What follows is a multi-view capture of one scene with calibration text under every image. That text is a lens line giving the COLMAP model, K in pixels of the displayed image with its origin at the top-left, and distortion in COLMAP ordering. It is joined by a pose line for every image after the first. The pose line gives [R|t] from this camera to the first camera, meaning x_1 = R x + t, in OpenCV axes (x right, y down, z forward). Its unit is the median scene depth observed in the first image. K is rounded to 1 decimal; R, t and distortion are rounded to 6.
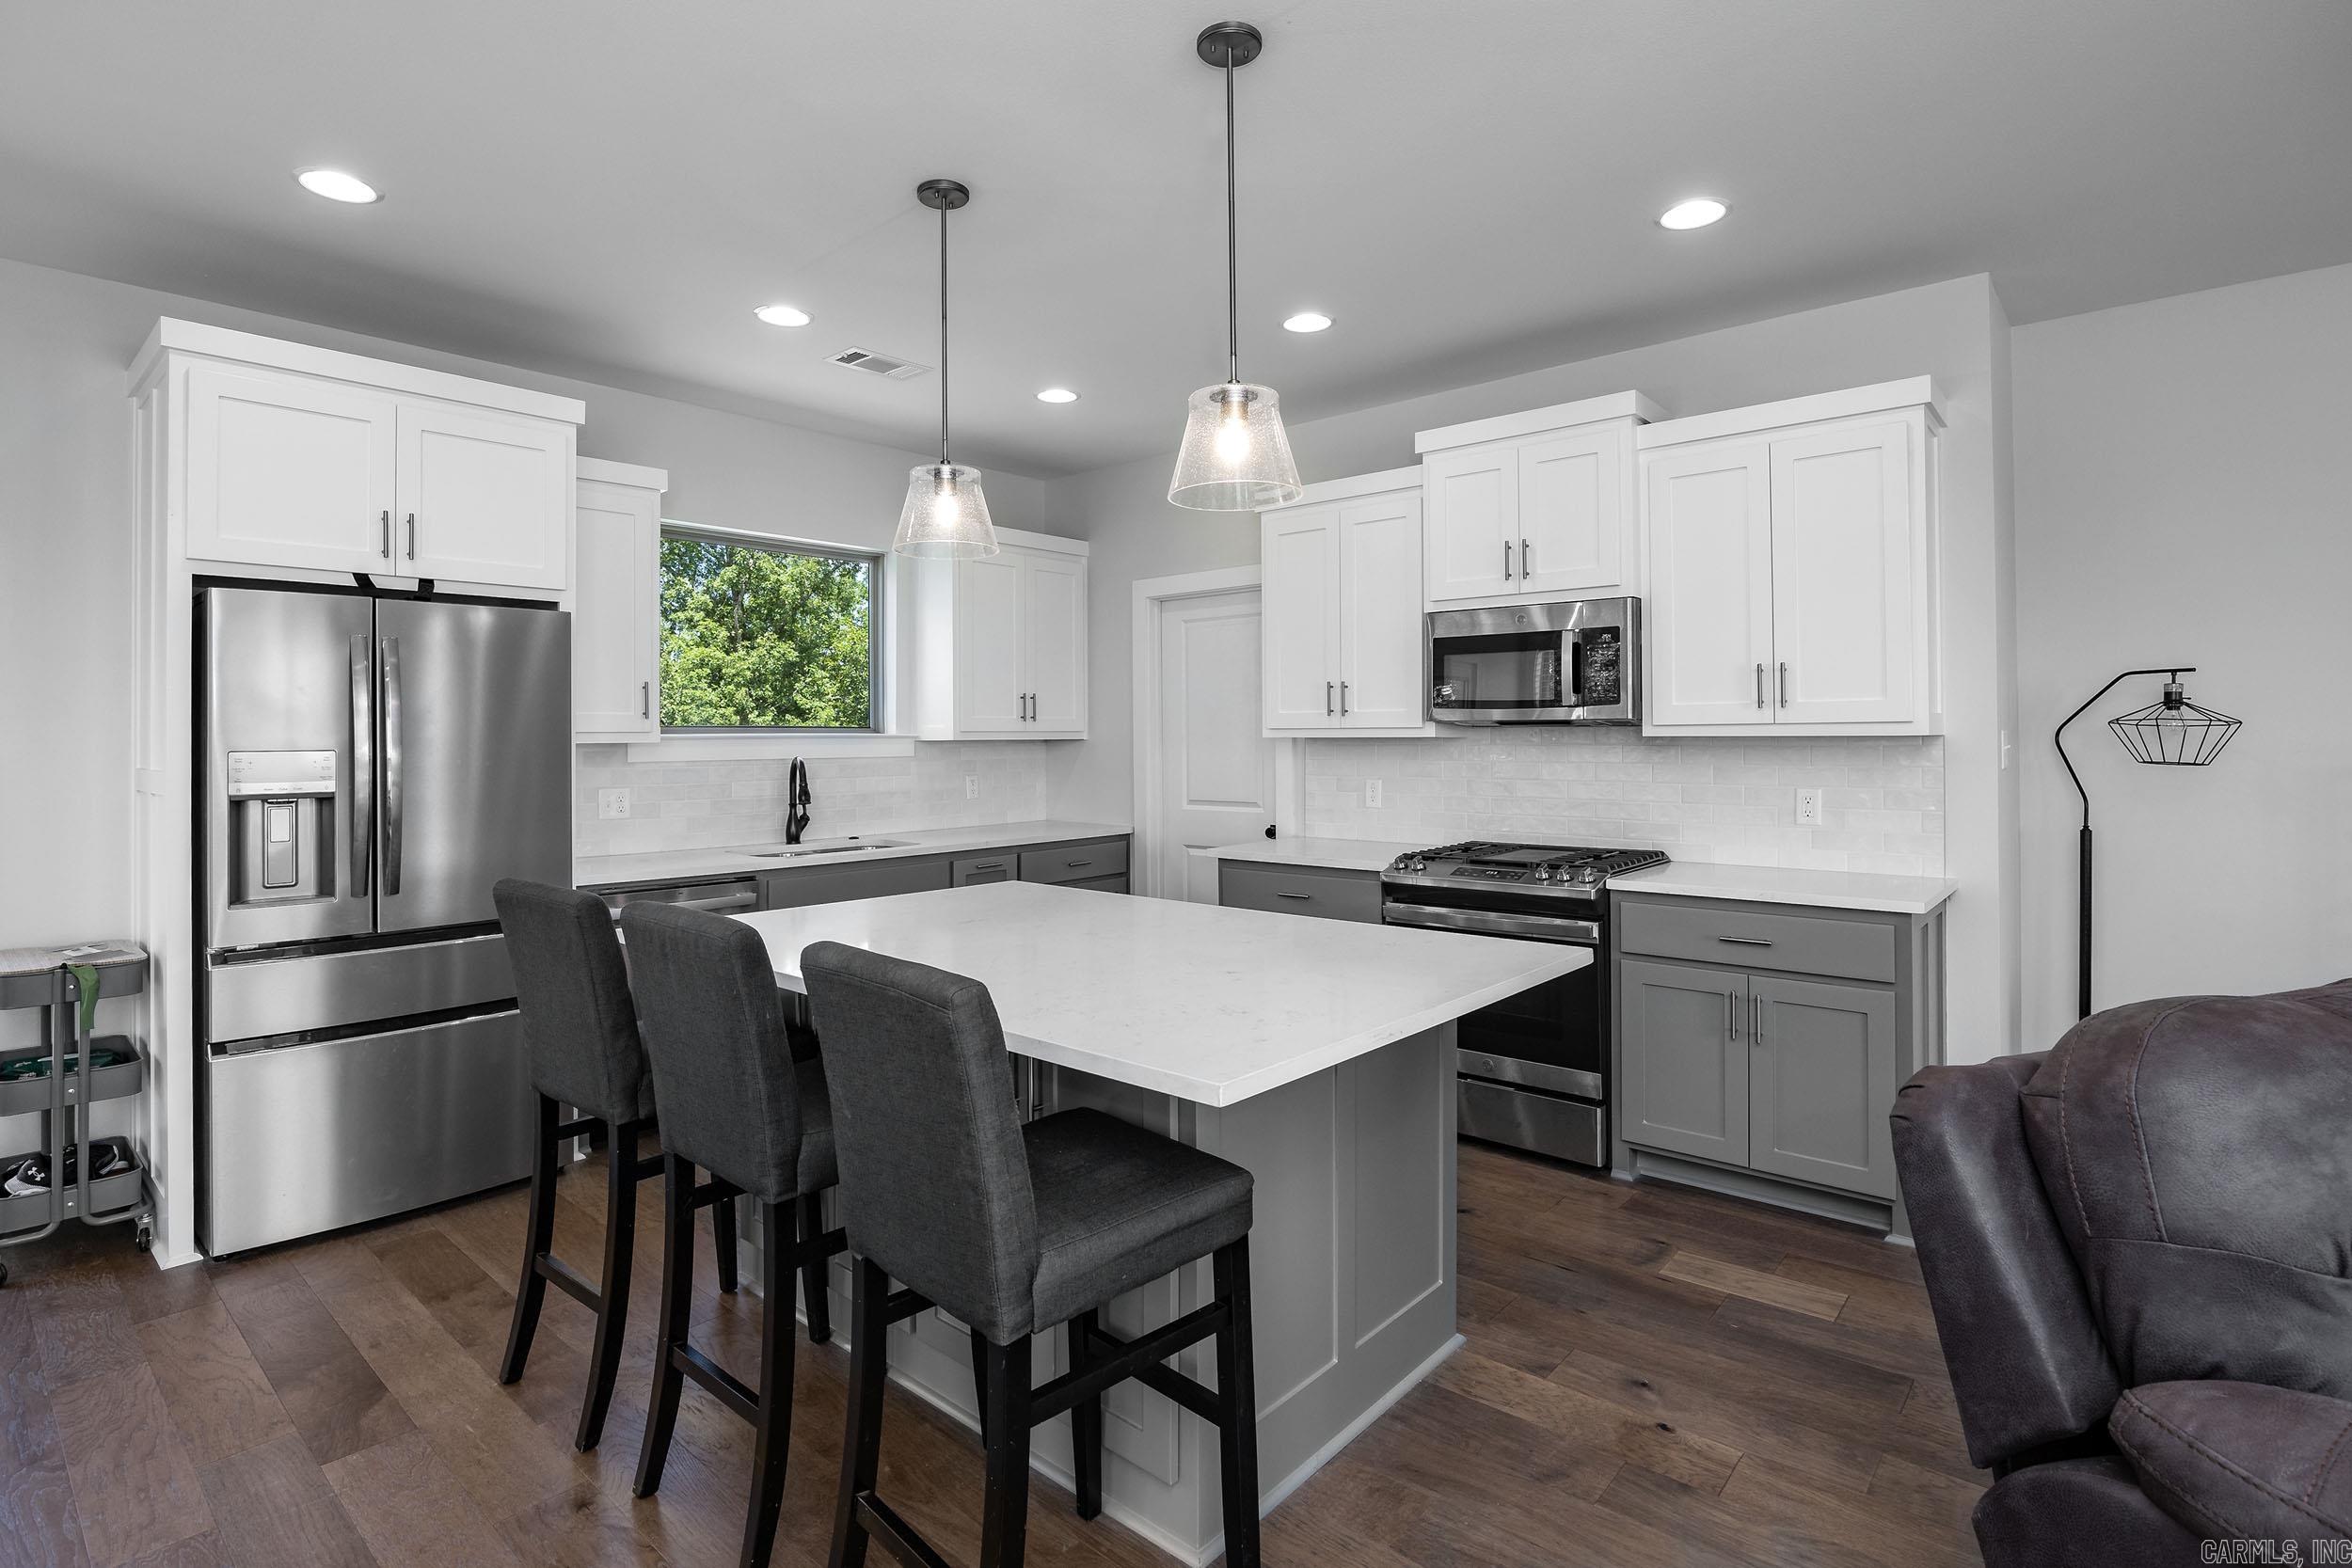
lens RADIAL K [[1134.2, 0, 1196.5], [0, 1134.2, 722.0], [0, 0, 1]] dist [-0.008829, -0.000092]
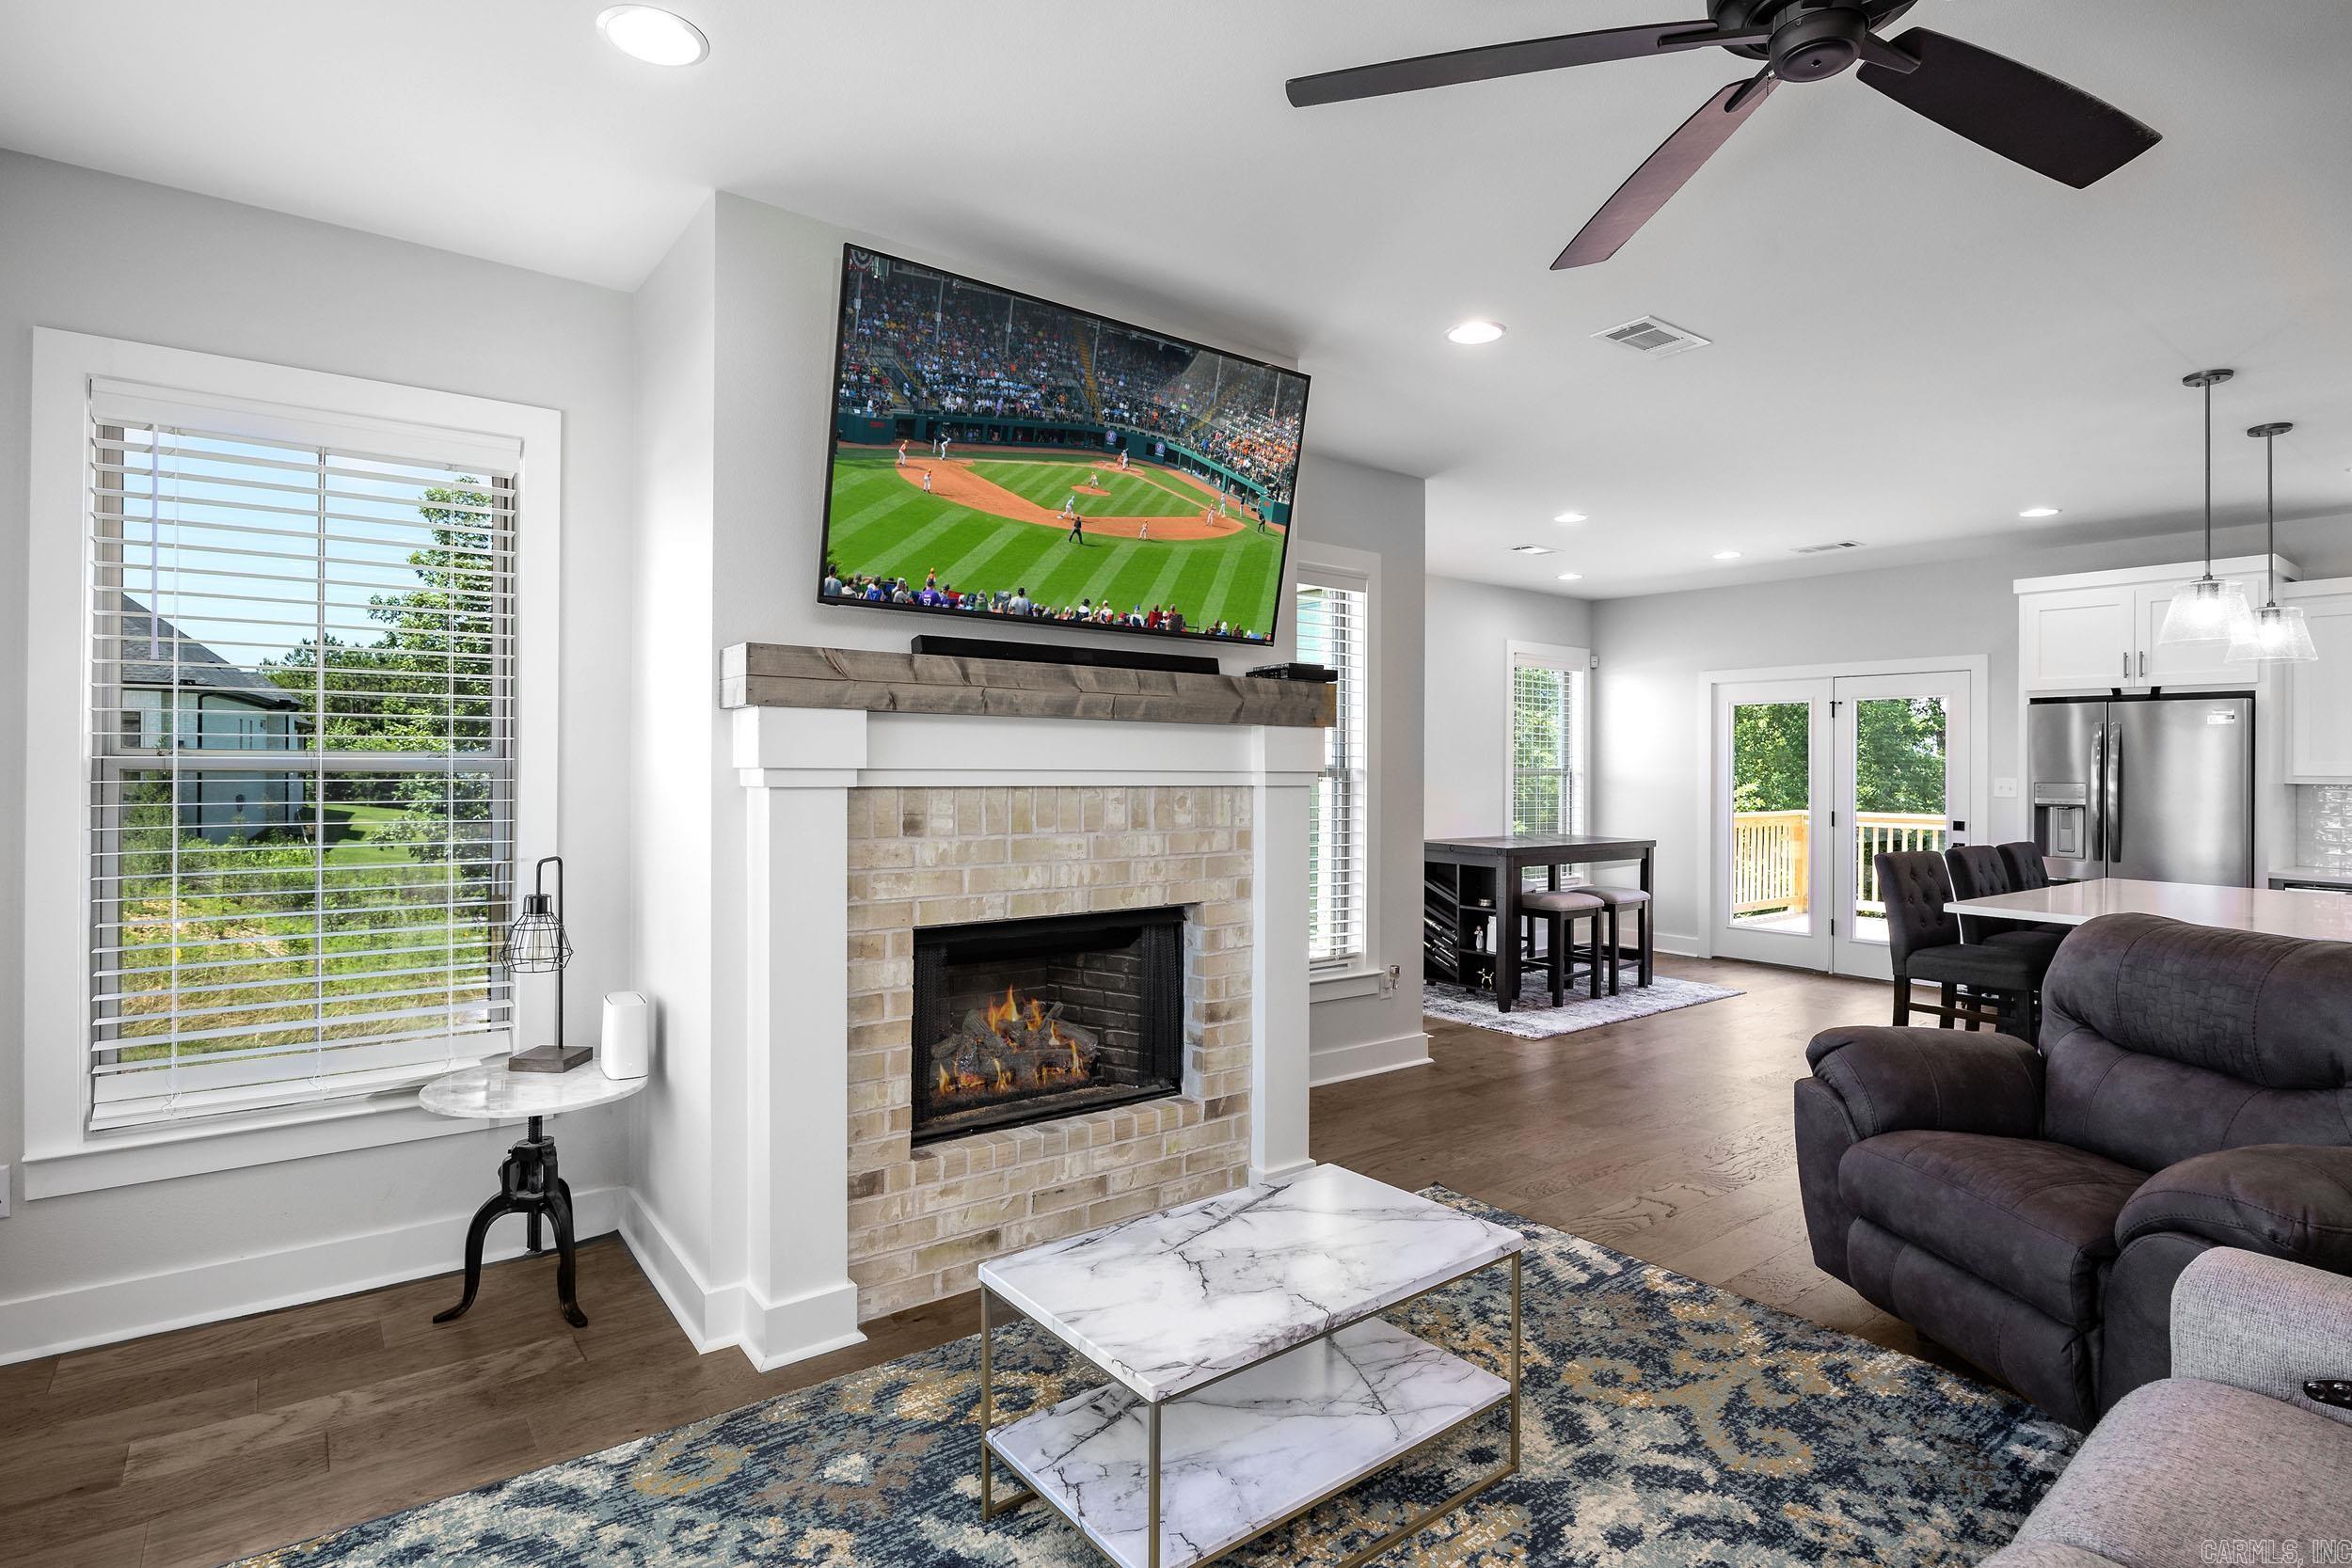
lens RADIAL K [[1134.2, 0, 1095.2], [0, 1134.2, 772.5], [0, 0, 1]] dist [-0.008829, -0.000092]
pose [[-0.251371, 0.010836, -0.967830, 1.260238], [-0.000311, 0.999936, 0.011276, -0.011953], [0.967891, 0.003135, -0.251351, -0.132152]]
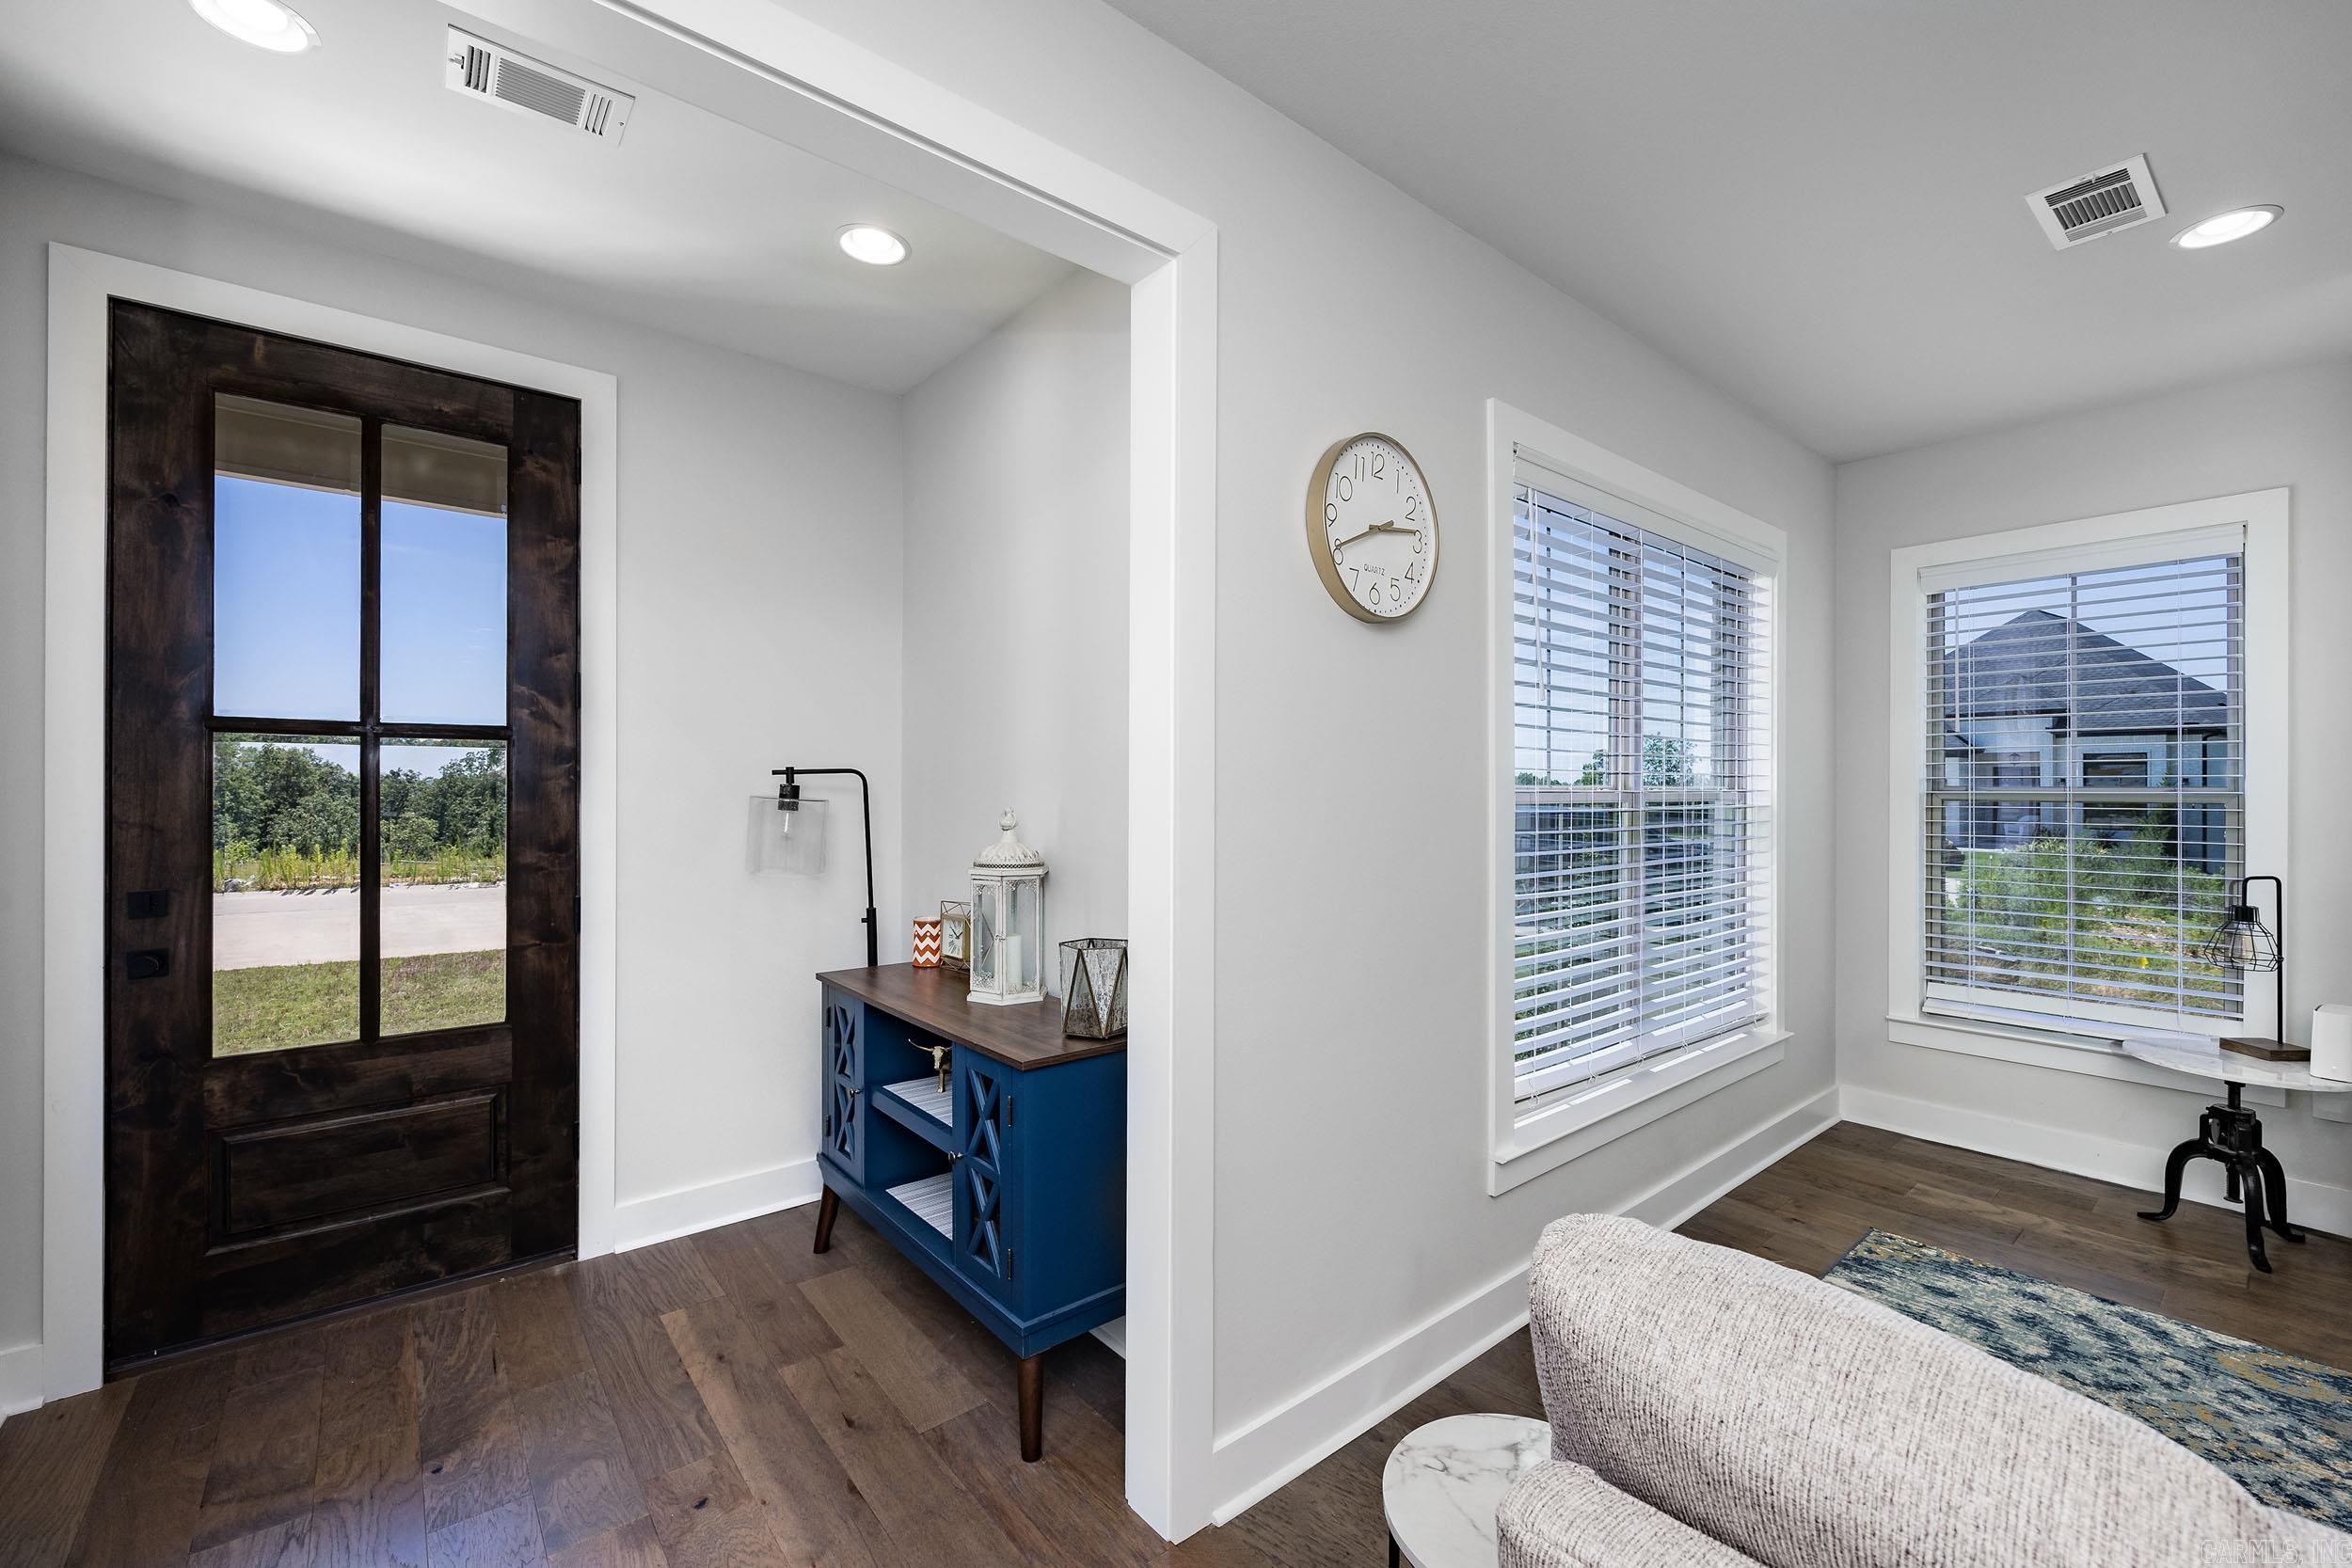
lens RADIAL K [[958.4, 0, 1237.0], [0, 958.4, 790.7], [0, 0, 1]] dist [-0.006158, -0.000880]
pose [[-0.988161, -0.001808, 0.153409, 1.308461], [-0.002215, 0.999994, -0.002482, -0.009245], [-0.153404, -0.002793, -0.988160, 0.226465]]
